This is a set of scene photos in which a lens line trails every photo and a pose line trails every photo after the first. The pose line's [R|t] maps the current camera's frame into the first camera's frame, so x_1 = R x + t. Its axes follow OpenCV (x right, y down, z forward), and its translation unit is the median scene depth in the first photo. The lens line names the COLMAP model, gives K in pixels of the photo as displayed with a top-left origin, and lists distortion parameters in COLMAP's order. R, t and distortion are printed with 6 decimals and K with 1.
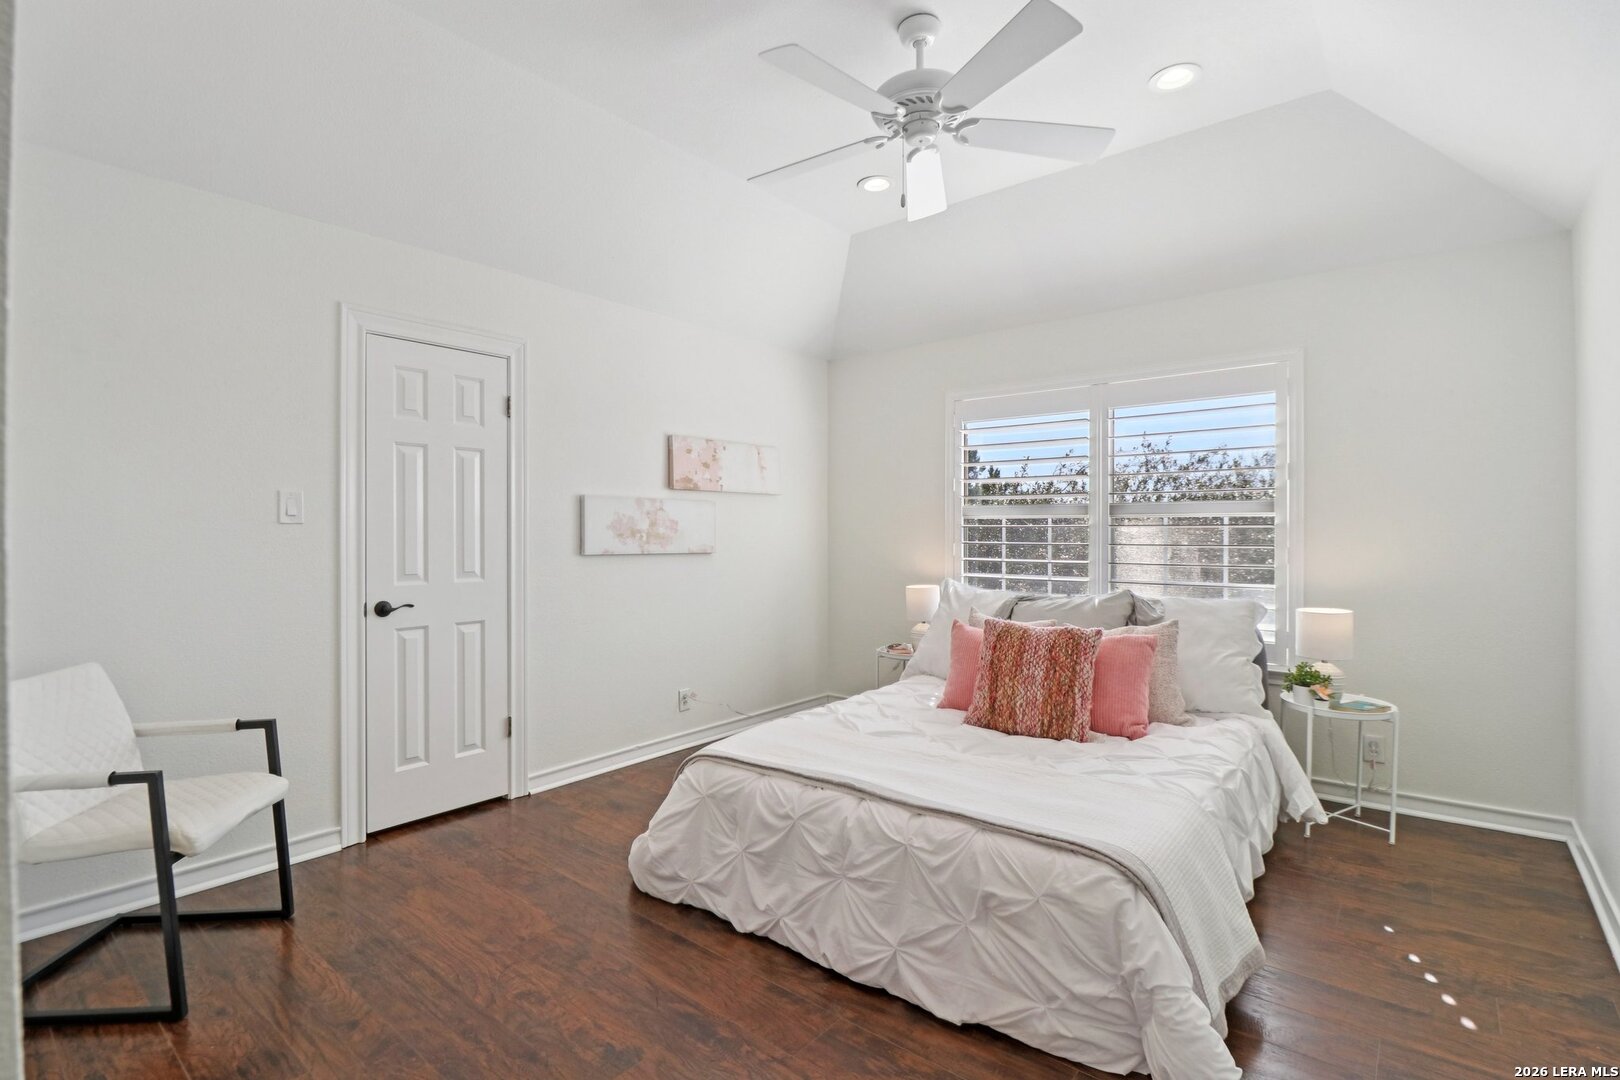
lens RADIAL K [[757.9, 0, 805.5], [0, 757.9, 534.7], [0, 0, 1]] dist [0.001848, -0.013784]
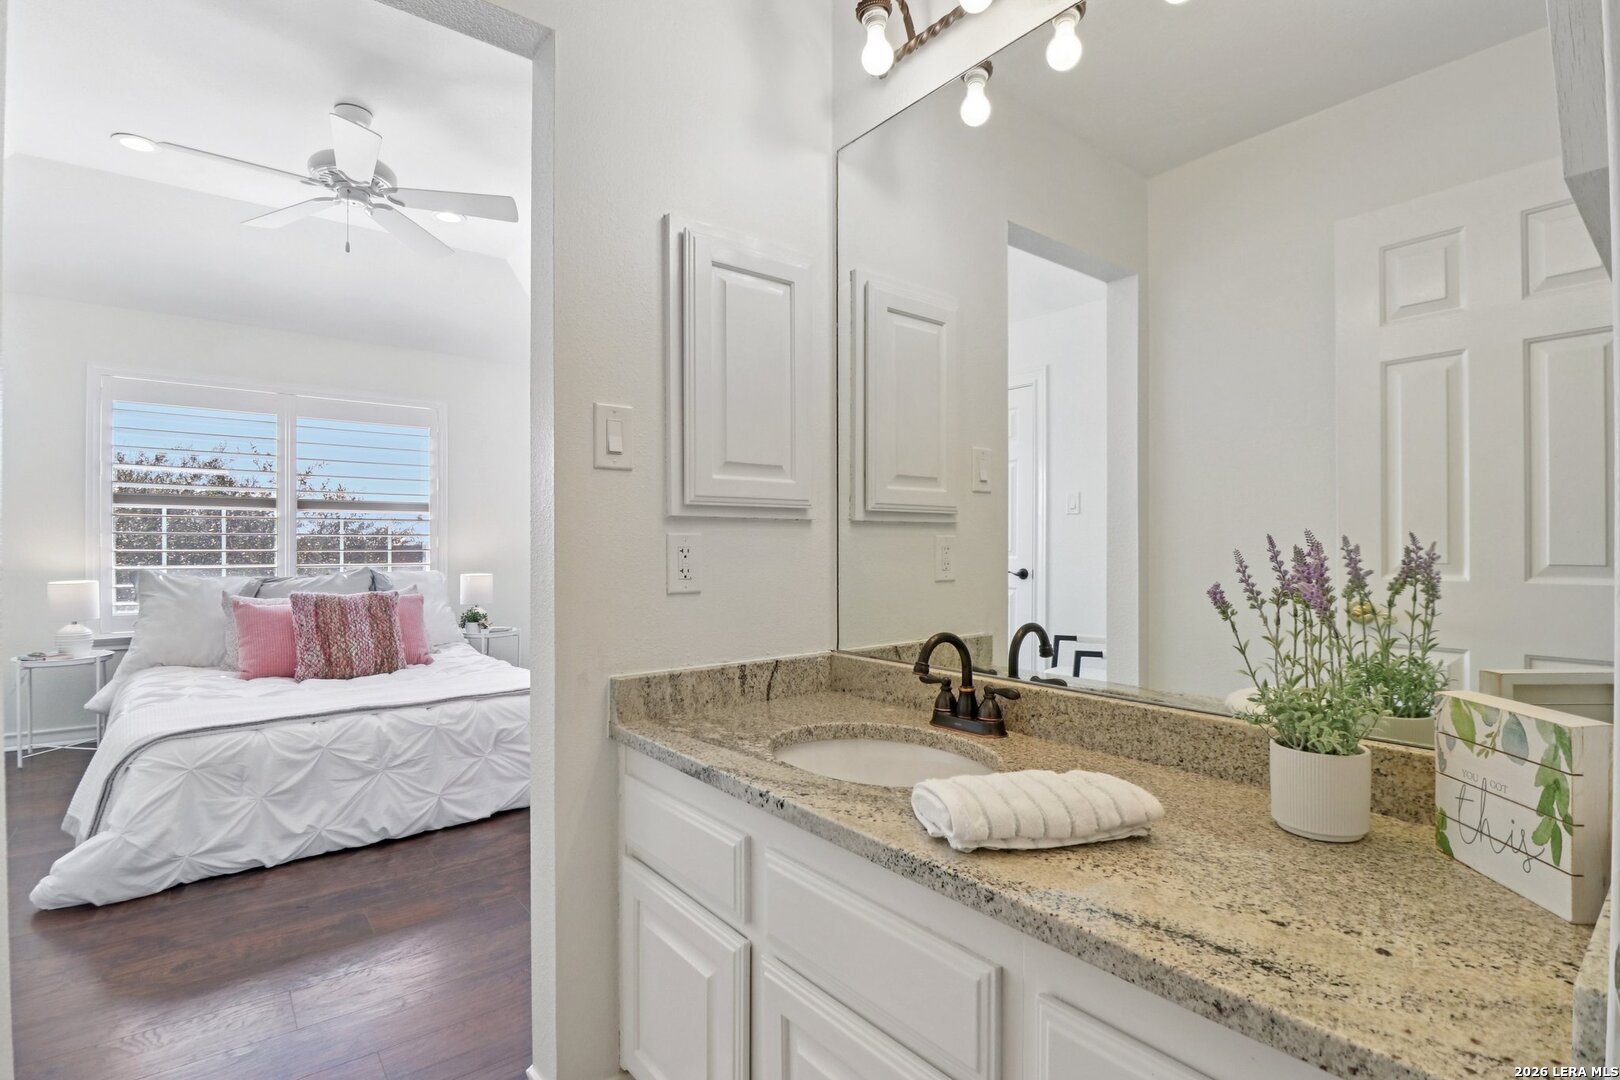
lens RADIAL K [[757.9, 0, 805.5], [0, 757.9, 534.7], [0, 0, 1]] dist [0.001848, -0.013784]
pose [[0.195769, 0.012767, 0.980567, -1.033941], [0.002402, 0.999906, -0.013498, 0.055431], [-0.980647, 0.004998, 0.195720, 0.012714]]
